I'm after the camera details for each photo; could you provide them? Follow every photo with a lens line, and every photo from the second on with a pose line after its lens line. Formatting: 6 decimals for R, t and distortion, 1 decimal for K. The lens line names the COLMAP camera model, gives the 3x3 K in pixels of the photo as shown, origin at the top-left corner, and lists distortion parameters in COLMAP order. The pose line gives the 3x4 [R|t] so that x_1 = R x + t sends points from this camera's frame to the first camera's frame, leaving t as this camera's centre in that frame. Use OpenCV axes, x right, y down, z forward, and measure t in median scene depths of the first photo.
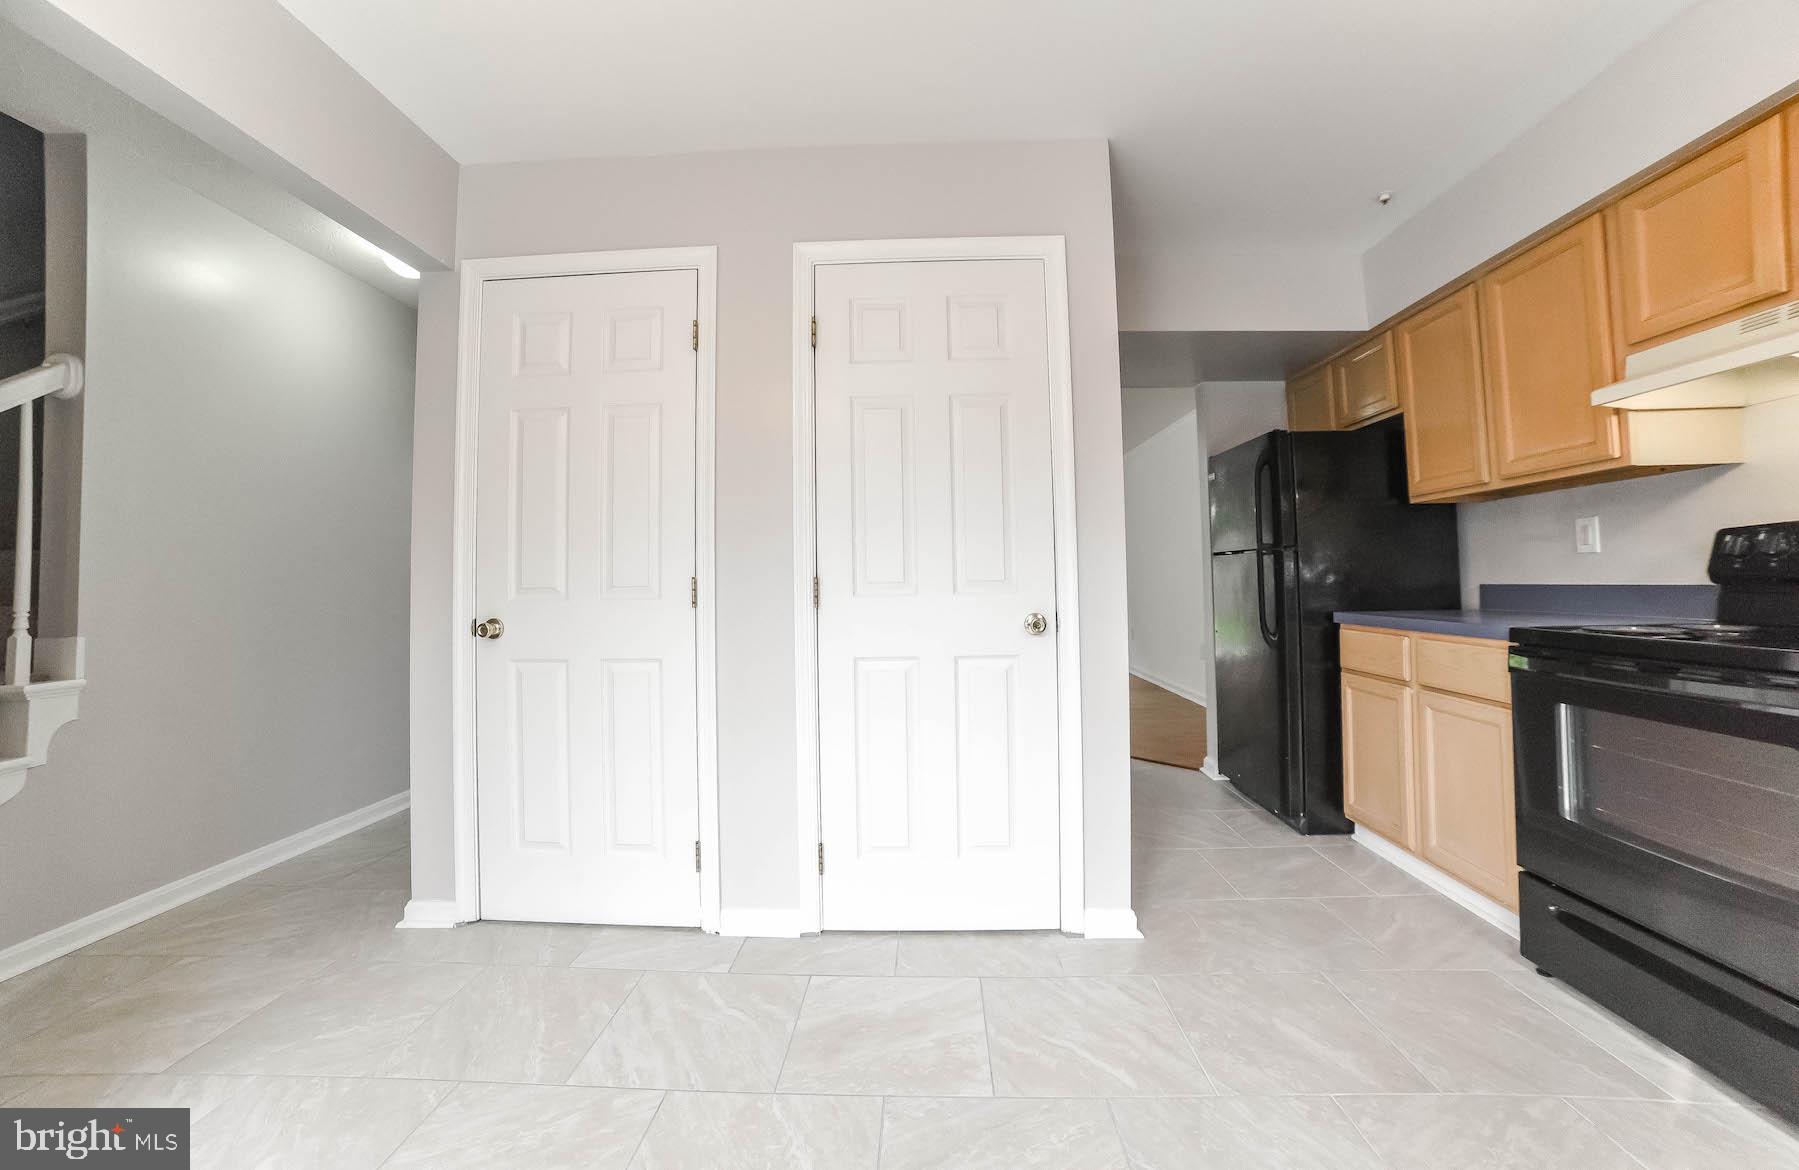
lens RADIAL K [[697.5, 0, 928.1], [0, 697.5, 633.1], [0, 0, 1]] dist [-0.074709, 0.026368]
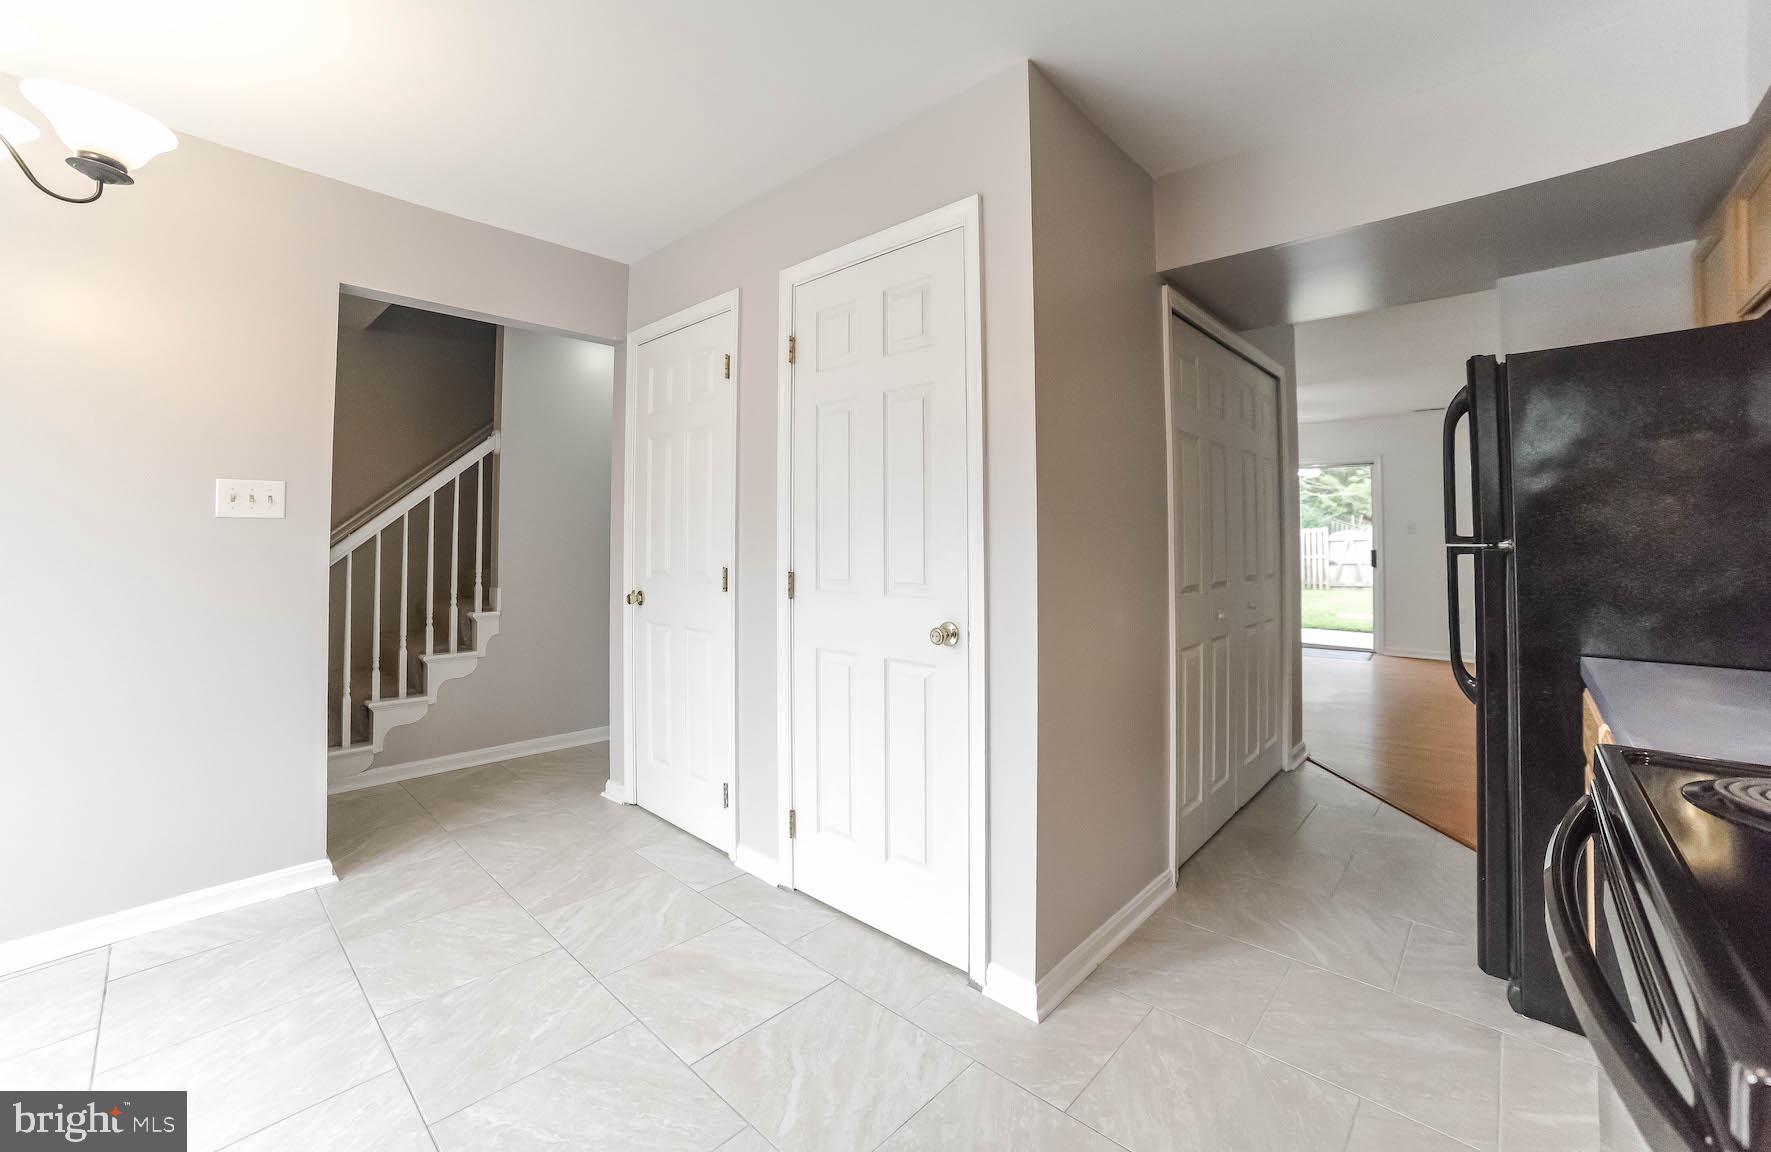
lens RADIAL K [[686.6, 0, 913.7], [0, 686.6, 623.4], [0, 0, 1]] dist [-0.074709, 0.026368]
pose [[0.782230, 0.089980, -0.616457, 0.680847], [-0.080049, 0.995829, 0.043779, -0.062936], [0.617825, 0.015101, 0.786170, 0.270528]]
